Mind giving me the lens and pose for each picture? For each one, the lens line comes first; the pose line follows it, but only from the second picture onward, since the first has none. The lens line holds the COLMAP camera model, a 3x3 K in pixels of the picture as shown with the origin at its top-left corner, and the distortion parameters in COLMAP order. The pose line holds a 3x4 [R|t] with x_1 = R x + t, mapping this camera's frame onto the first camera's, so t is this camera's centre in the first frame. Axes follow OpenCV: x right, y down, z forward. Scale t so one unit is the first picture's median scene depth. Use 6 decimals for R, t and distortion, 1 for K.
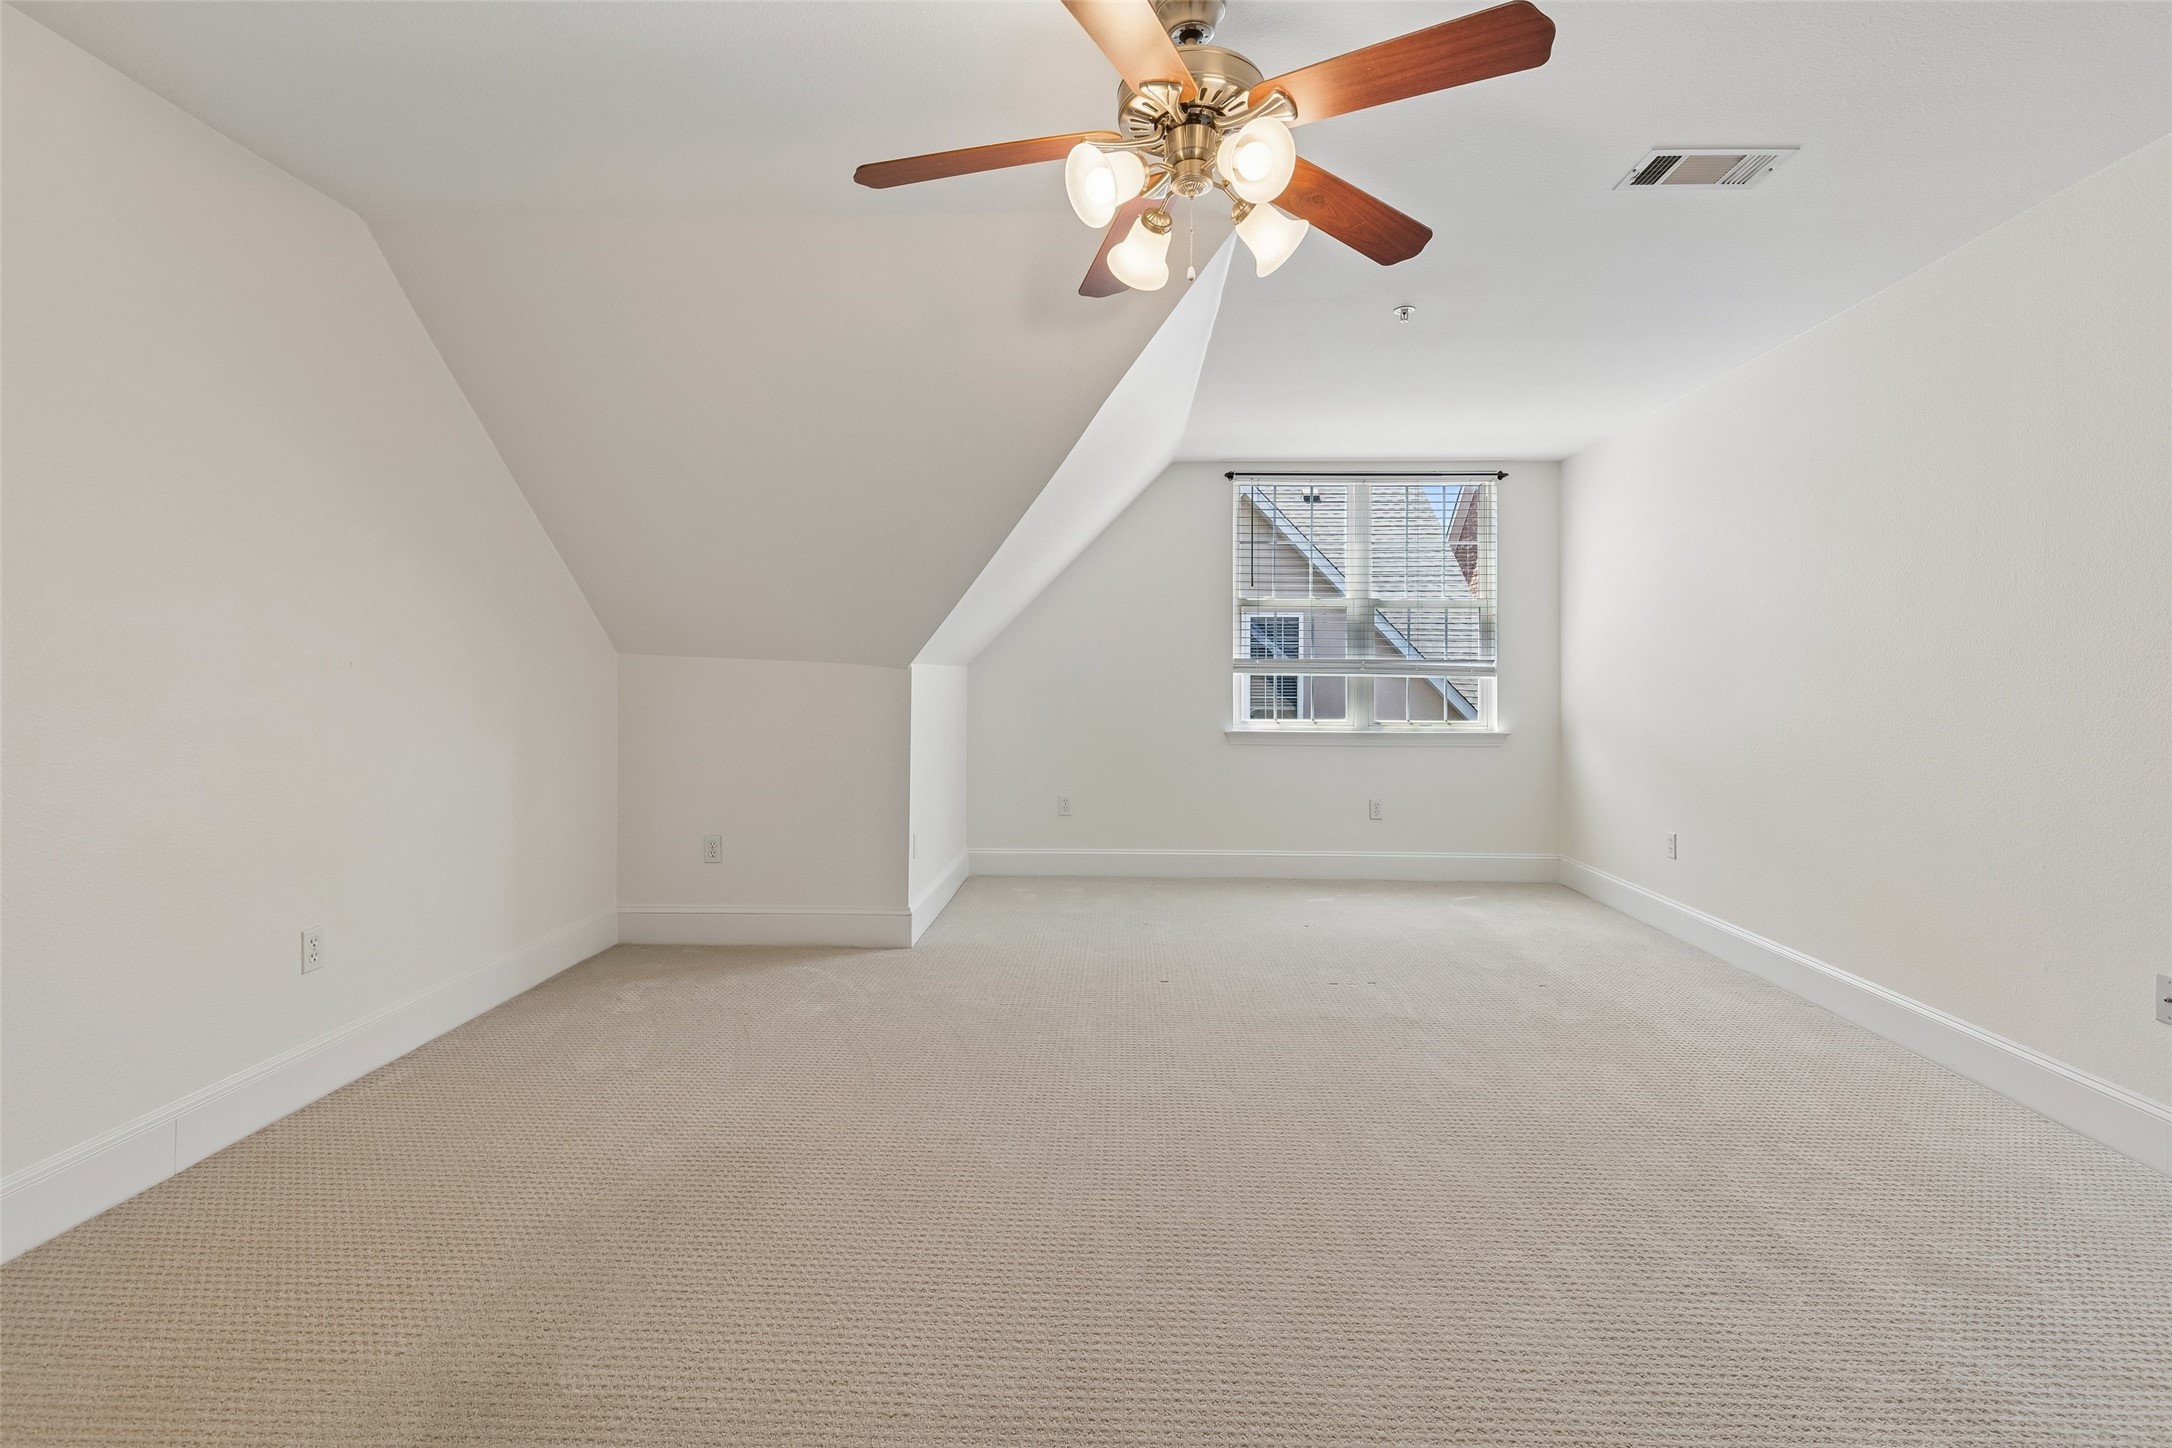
lens RADIAL K [[994.0, 0, 1094.0], [0, 994.0, 658.6], [0, 0, 1]] dist [0.002684, -0.000356]
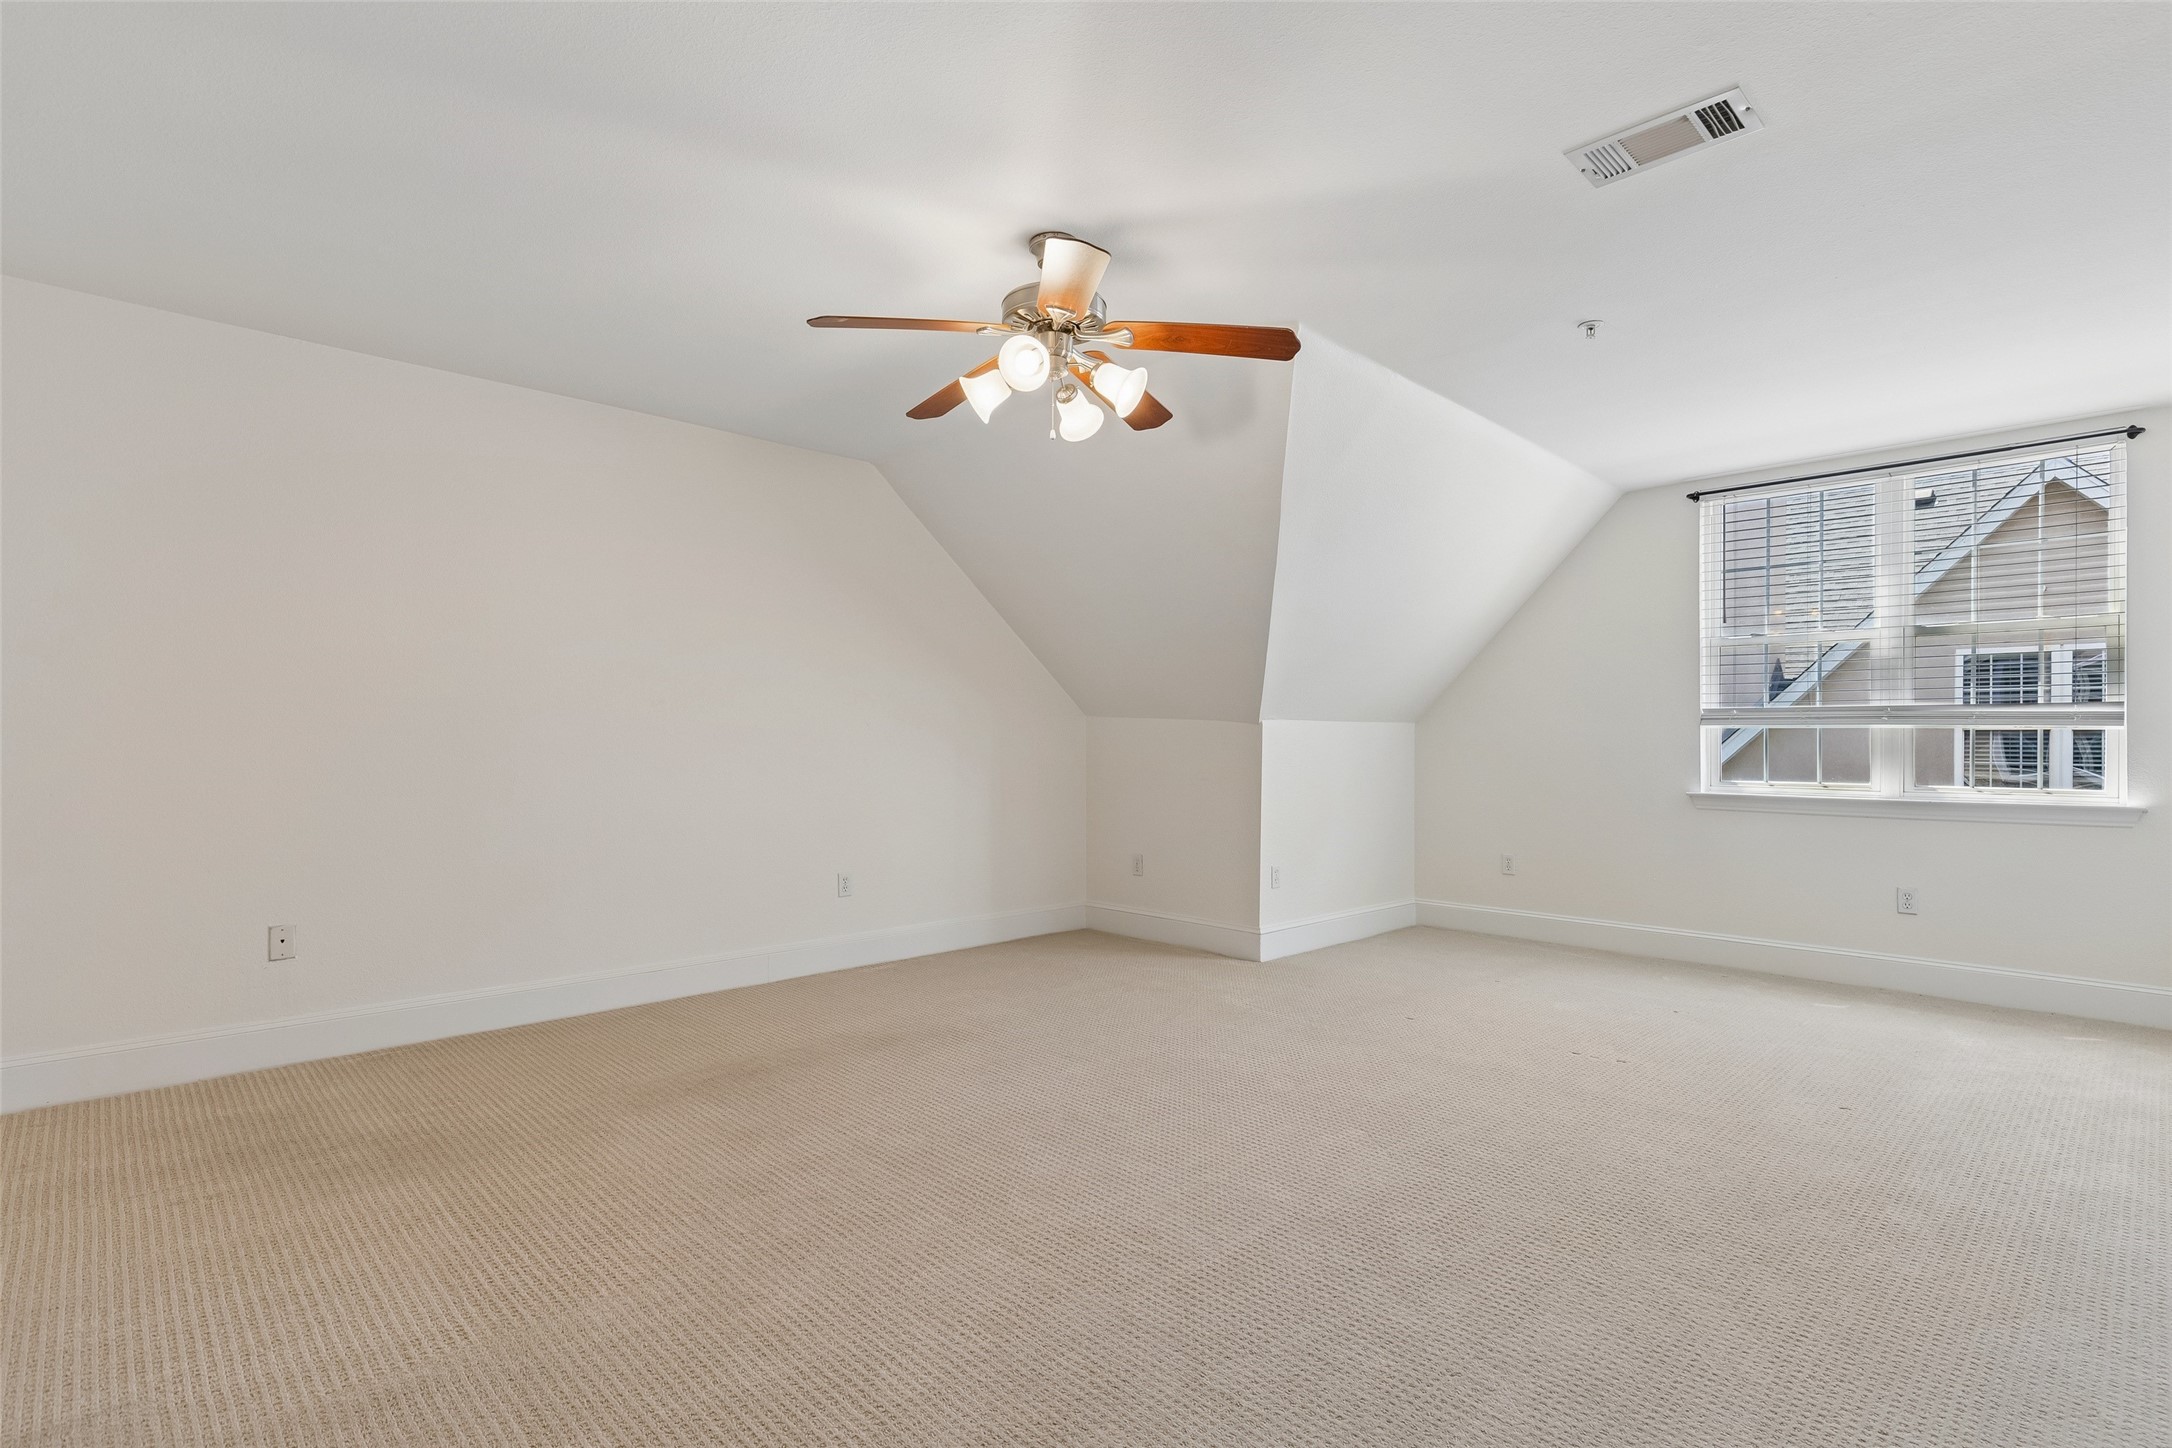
lens RADIAL K [[1039.3, 0, 1088.6], [0, 1039.3, 726.4], [0, 0, 1]] dist [-0.005431, -0.000740]
pose [[0.713573, -0.010958, -0.700495, 0.391061], [0.016399, 0.999865, 0.001064, 0.005646], [0.700389, -0.012247, 0.713657, -0.010880]]
